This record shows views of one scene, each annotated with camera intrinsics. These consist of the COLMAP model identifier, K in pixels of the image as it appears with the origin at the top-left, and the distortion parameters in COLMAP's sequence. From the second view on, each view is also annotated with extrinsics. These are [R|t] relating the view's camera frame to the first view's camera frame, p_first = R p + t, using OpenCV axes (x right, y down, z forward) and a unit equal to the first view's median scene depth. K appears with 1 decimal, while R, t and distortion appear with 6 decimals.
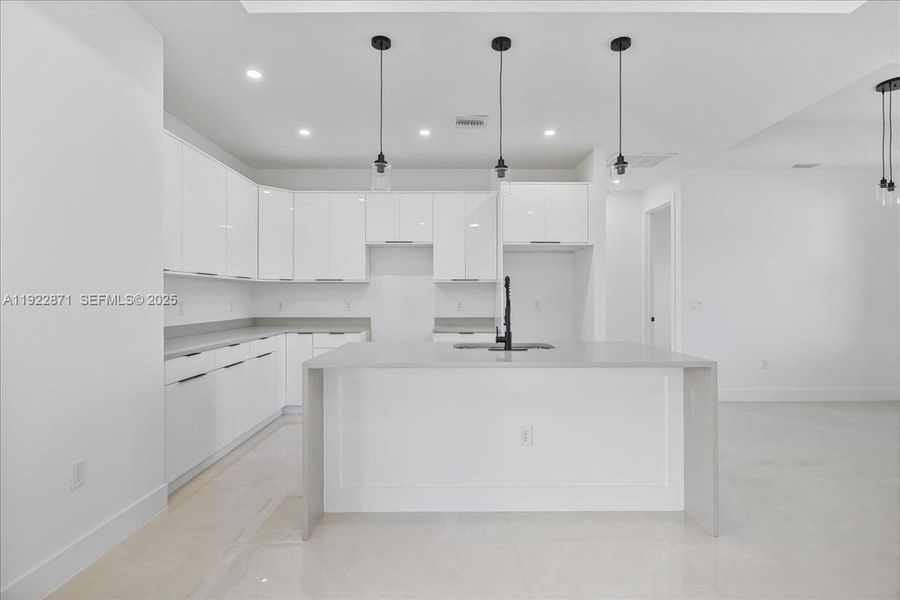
lens RADIAL K [[451.5, 0, 449.6], [0, 451.5, 297.7], [0, 0, 1]] dist [-0.000465, 0.000072]
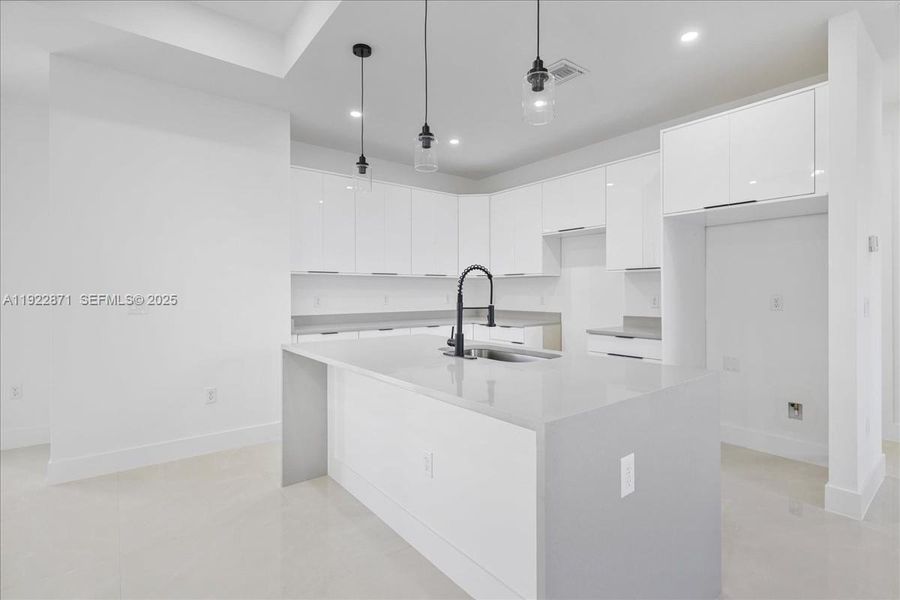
lens RADIAL K [[423.5, 0, 450.6], [0, 423.5, 297.4], [0, 0, 1]] dist [0.015057, 0.000469]
pose [[0.620514, 0.009180, -0.784141, 0.400615], [0.001154, 0.999920, 0.012619, -0.000007], [0.784194, -0.008736, 0.620454, 0.288987]]
